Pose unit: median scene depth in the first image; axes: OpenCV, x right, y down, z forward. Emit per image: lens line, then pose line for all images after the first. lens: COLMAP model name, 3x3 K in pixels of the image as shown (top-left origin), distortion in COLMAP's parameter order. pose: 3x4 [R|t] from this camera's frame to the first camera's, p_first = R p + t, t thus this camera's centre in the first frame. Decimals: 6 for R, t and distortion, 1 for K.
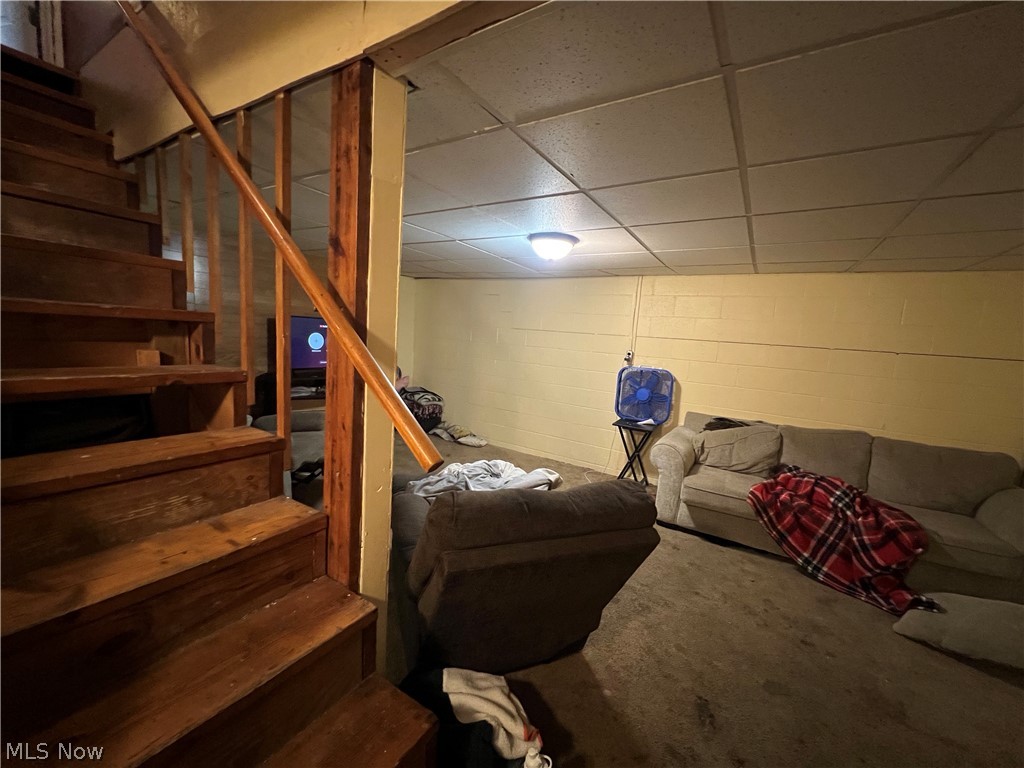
lens RADIAL K [[407.8, 0, 511.2], [0, 407.8, 385.9], [0, 0, 1]] dist [-0.002059, 0.000361]
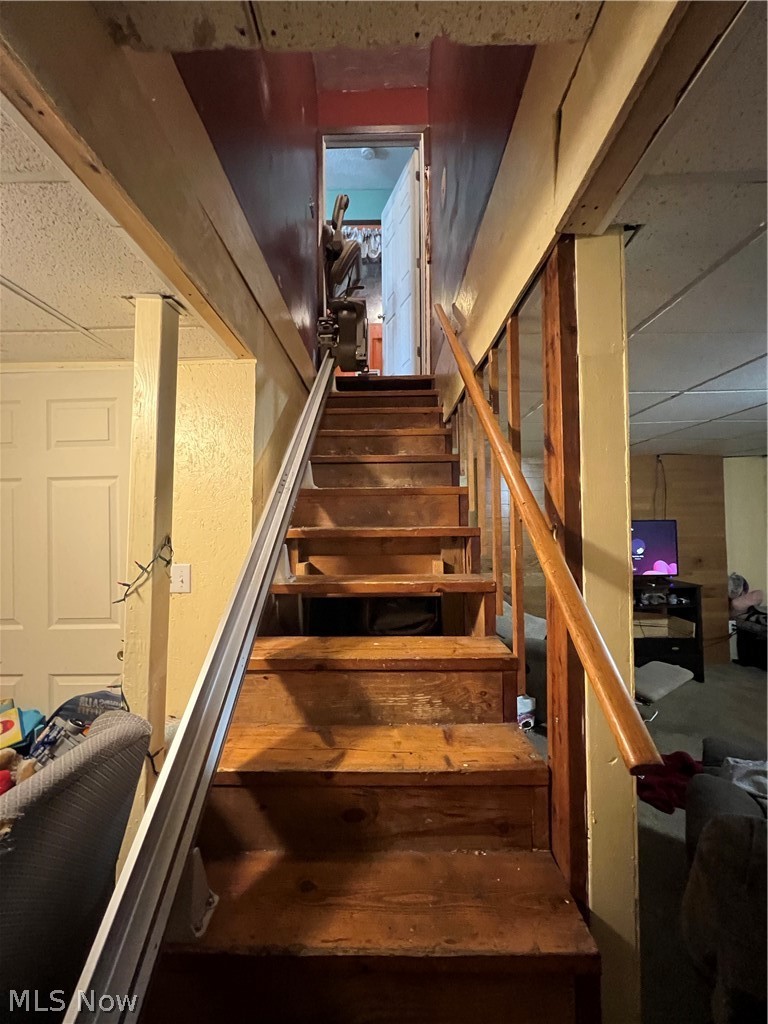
lens RADIAL K [[409.1, 0, 383.4], [0, 409.1, 511.8], [0, 0, 1]] dist [-0.001015, -0.000030]
pose [[0.521280, -0.099324, -0.847586, 0.119774], [-0.062036, 0.986166, -0.153717, -0.042395], [0.851128, 0.132711, 0.507906, 0.253643]]
